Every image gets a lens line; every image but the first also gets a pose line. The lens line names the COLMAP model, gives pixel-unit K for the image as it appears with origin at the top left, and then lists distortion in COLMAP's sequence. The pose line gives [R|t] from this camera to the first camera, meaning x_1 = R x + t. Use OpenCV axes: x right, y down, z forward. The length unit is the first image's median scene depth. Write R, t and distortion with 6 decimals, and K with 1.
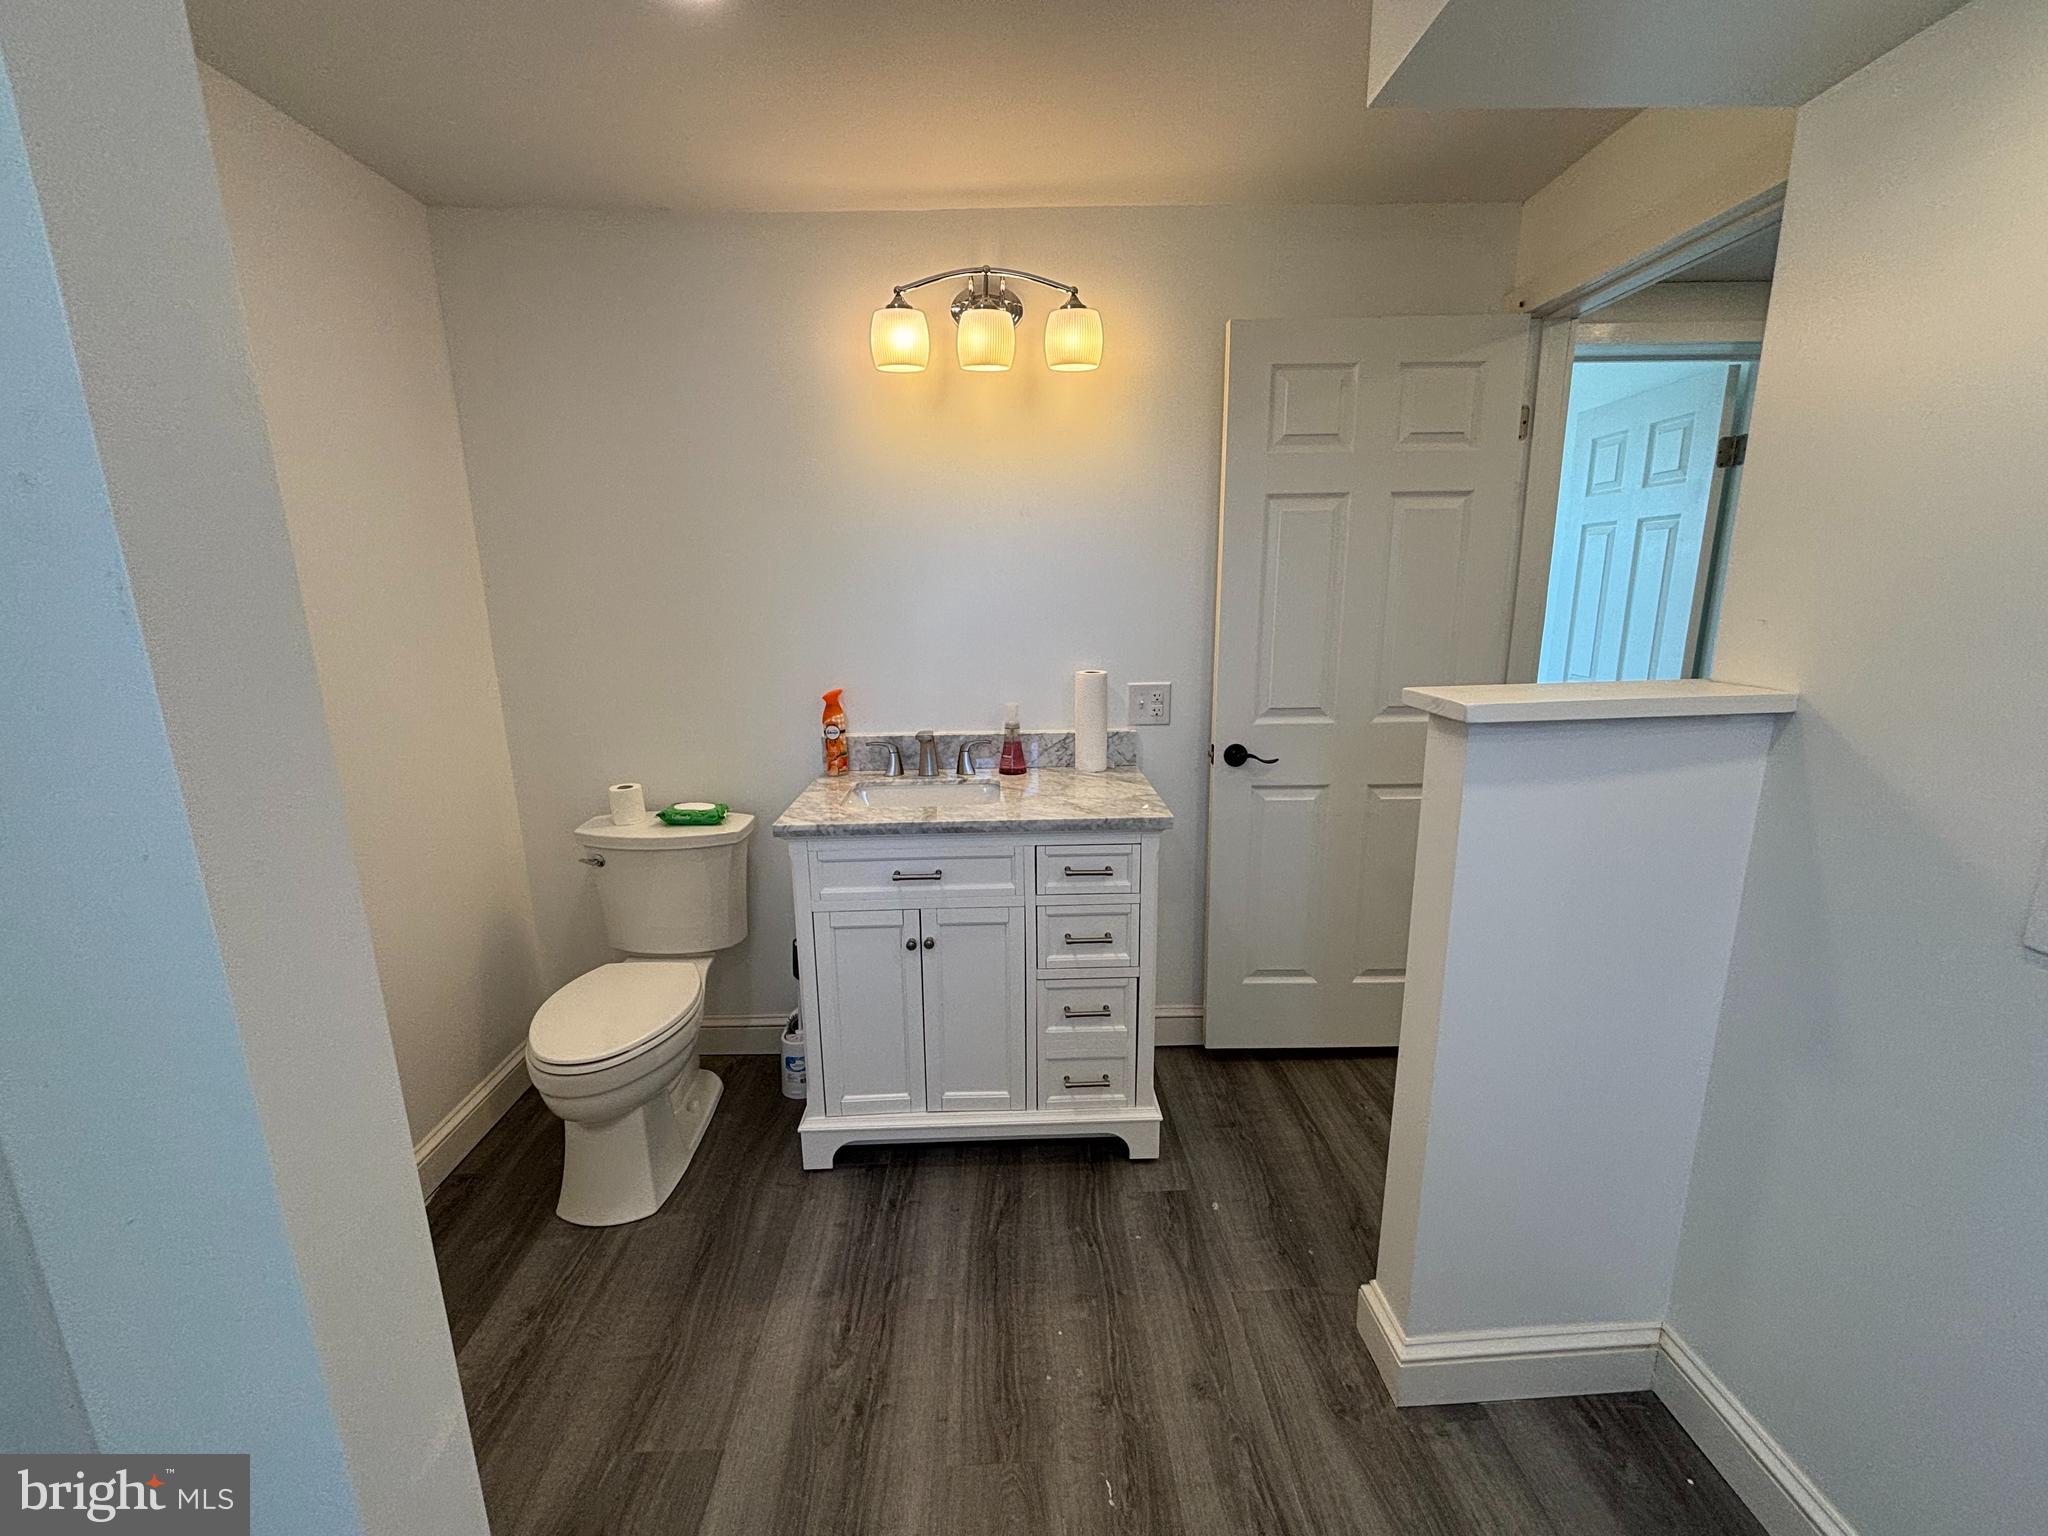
lens RADIAL K [[833.3, 0, 1024.0], [0, 833.3, 768.0], [0, 0, 1]] dist [0.001923, -0.000118]
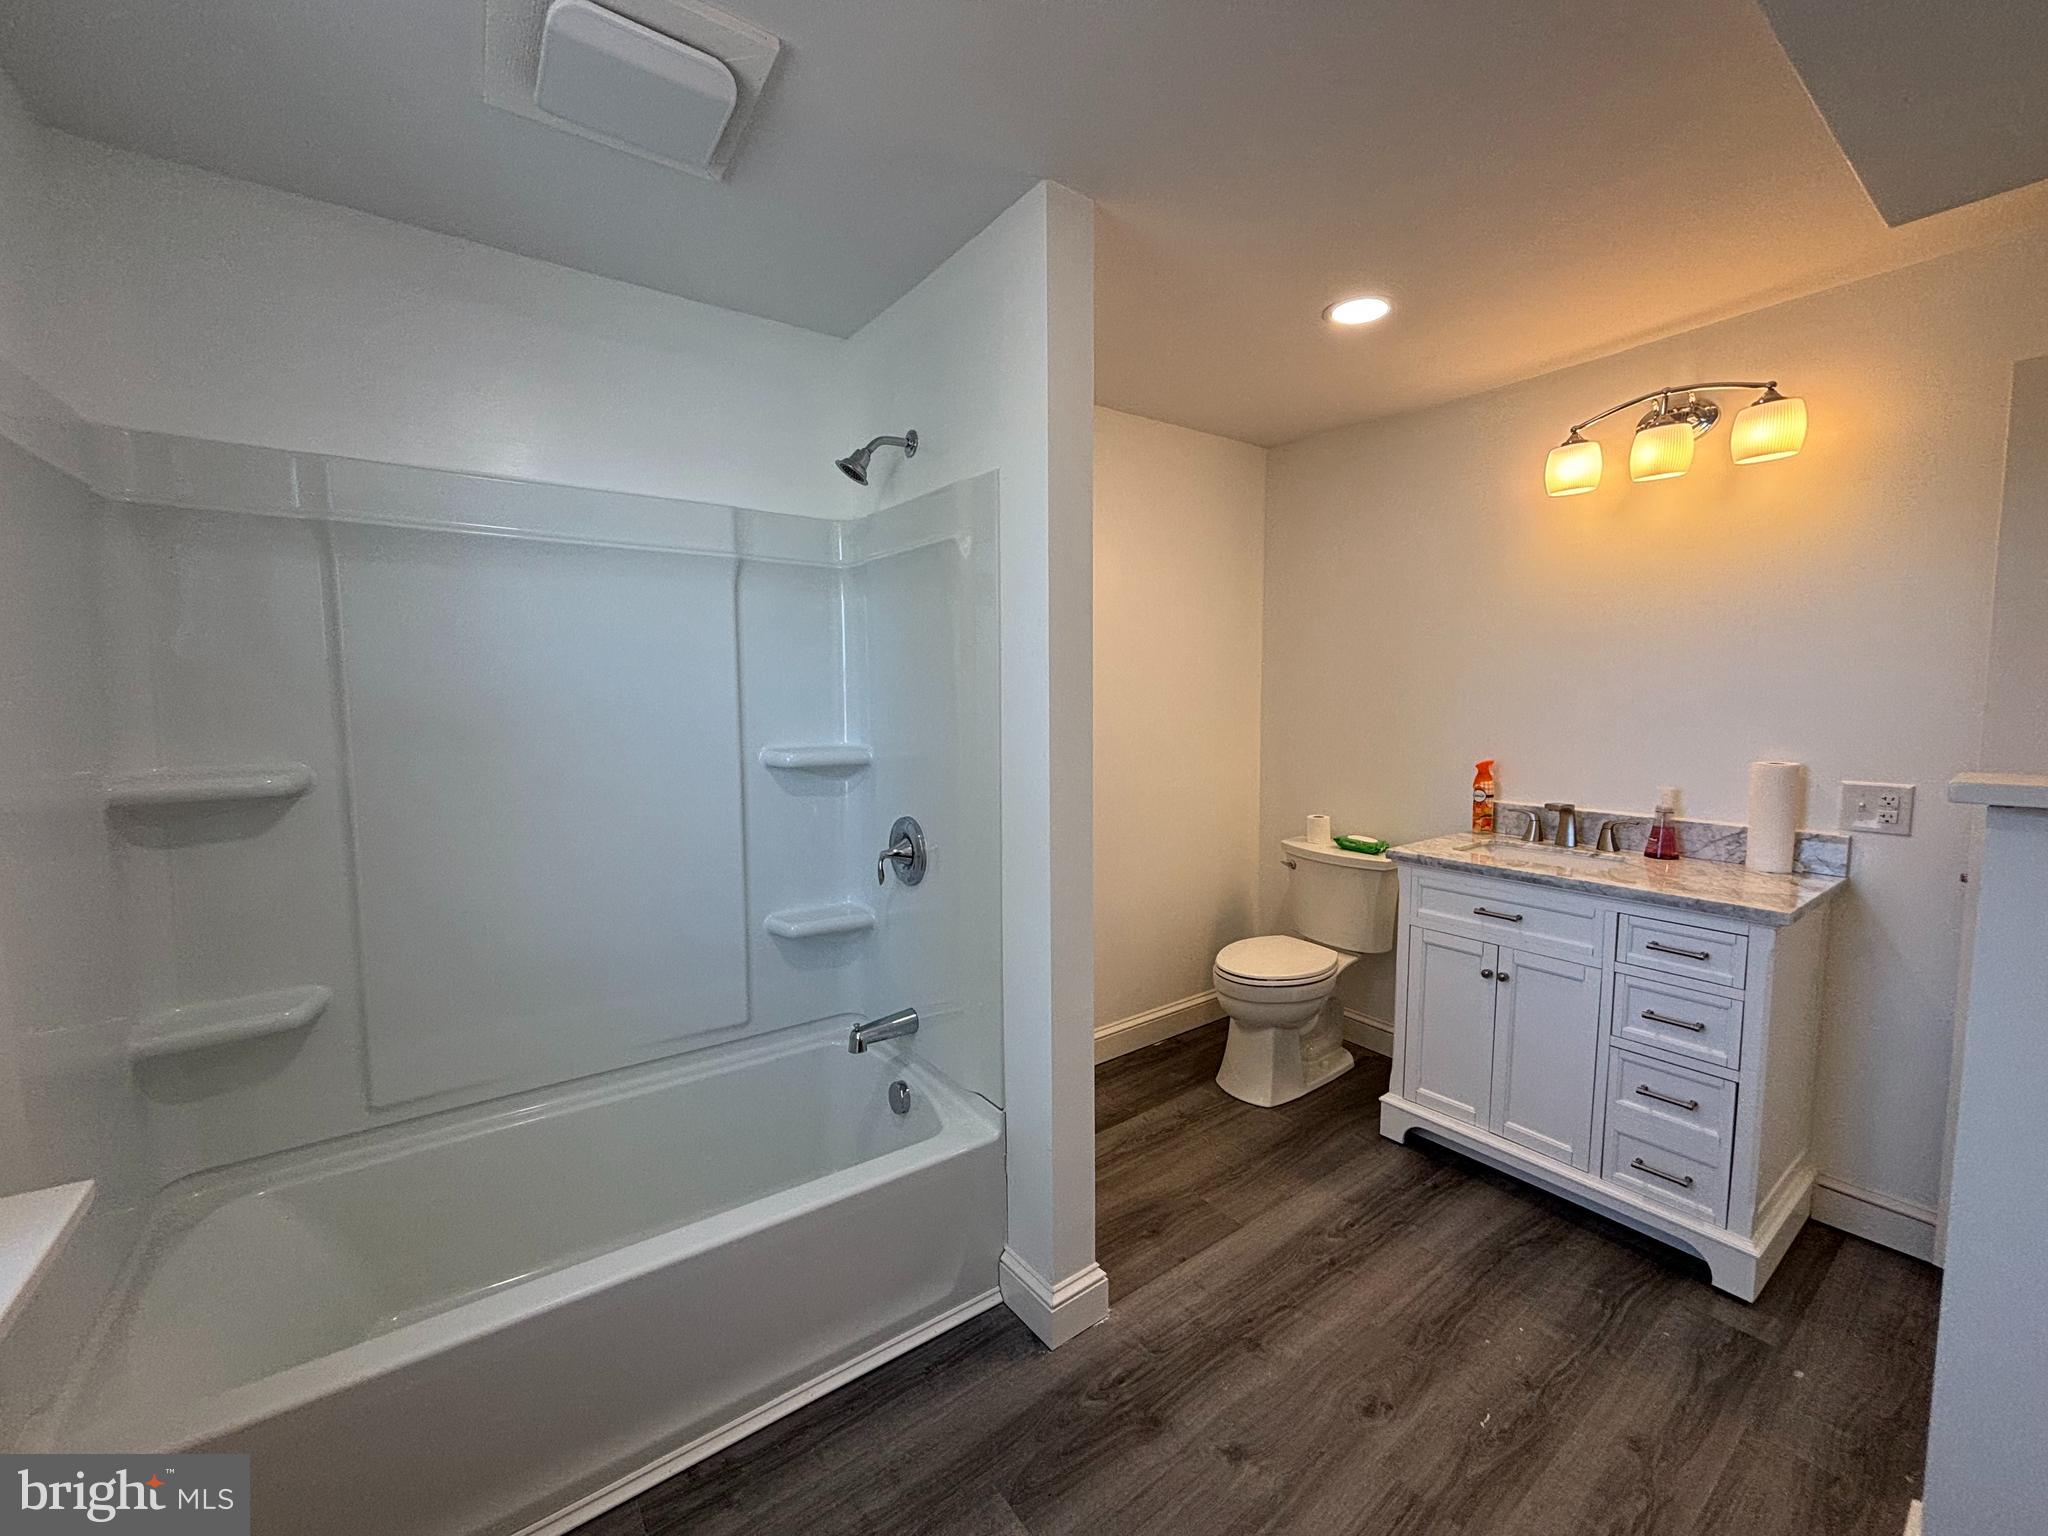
lens RADIAL K [[833.3, 0, 1024.0], [0, 833.3, 768.0], [0, 0, 1]] dist [0.001923, -0.000118]
pose [[0.571059, 0.086383, -0.816351, 0.408499], [-0.178196, 0.983780, -0.020552, 0.065067], [0.801335, 0.157207, 0.577190, -0.235424]]
